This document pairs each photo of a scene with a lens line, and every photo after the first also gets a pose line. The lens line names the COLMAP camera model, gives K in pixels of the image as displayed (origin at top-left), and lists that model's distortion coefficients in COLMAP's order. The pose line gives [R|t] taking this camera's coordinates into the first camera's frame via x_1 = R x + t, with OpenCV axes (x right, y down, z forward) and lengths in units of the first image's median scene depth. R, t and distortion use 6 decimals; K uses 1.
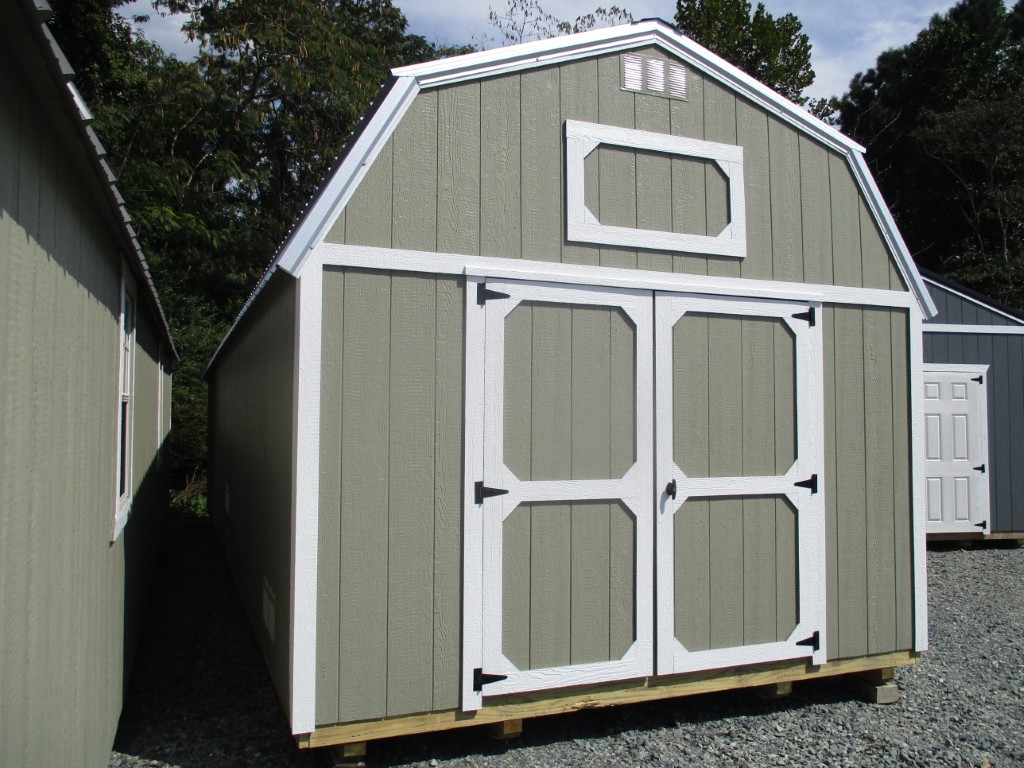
lens RADIAL K [[850.2, 0, 513.7], [0, 850.2, 383.2], [0, 0, 1]] dist [-0.035057, 0.017488]
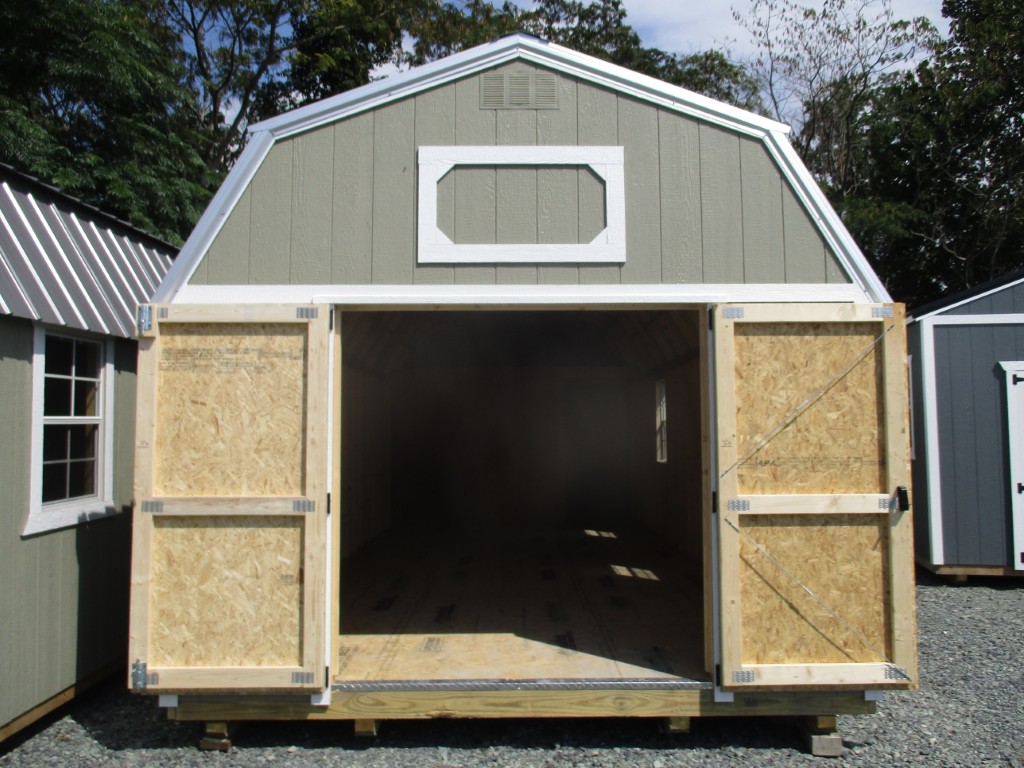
lens RADIAL K [[850.2, 0, 515.1], [0, 850.2, 380.9], [0, 0, 1]] dist [-0.035057, 0.017488]
pose [[0.930046, -0.032883, -0.365969, 0.507386], [0.026003, 0.999381, -0.023715, 0.004393], [0.366522, 0.012539, 0.930325, 0.070170]]
